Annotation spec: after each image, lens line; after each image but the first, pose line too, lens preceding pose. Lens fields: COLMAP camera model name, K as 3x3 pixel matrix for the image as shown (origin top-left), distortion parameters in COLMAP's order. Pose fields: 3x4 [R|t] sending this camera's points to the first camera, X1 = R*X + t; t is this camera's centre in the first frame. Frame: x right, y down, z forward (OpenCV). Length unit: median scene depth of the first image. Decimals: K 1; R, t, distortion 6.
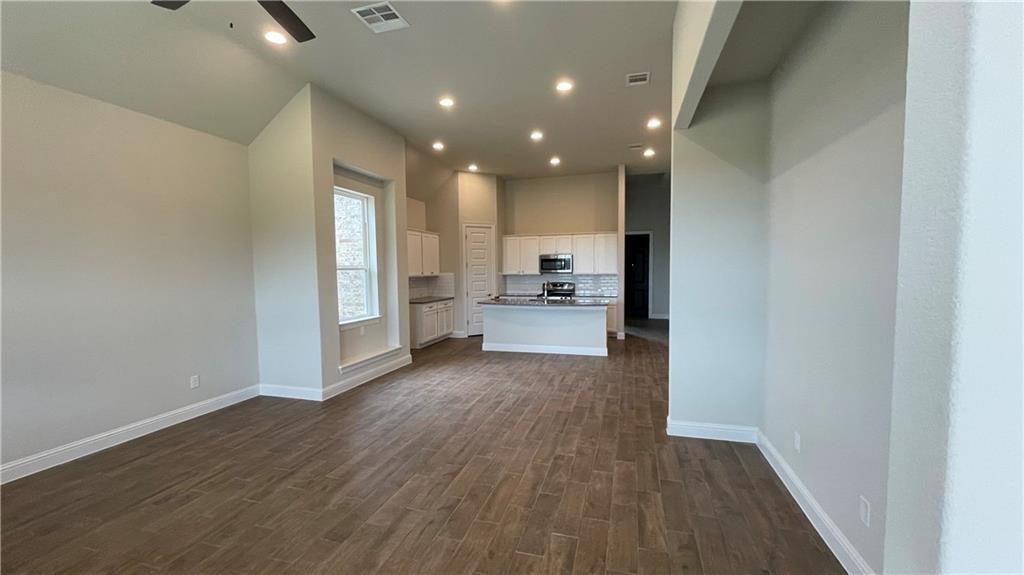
lens RADIAL K [[418.6, 0, 507.9], [0, 418.6, 293.8], [0, 0, 1]] dist [0.002143, -0.000002]
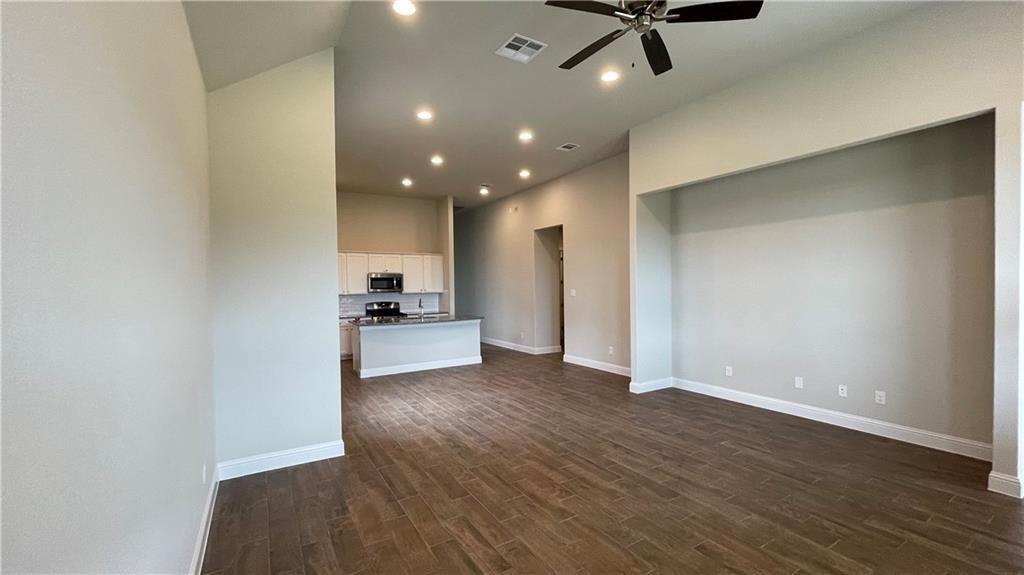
lens RADIAL K [[418.6, 0, 509.2], [0, 418.6, 295.6], [0, 0, 1]] dist [0.002143, -0.000002]
pose [[0.670940, -0.014563, 0.741368, -0.534802], [0.051246, 0.998327, -0.026767, -0.000686], [-0.739738, 0.055952, 0.670564, 0.159945]]
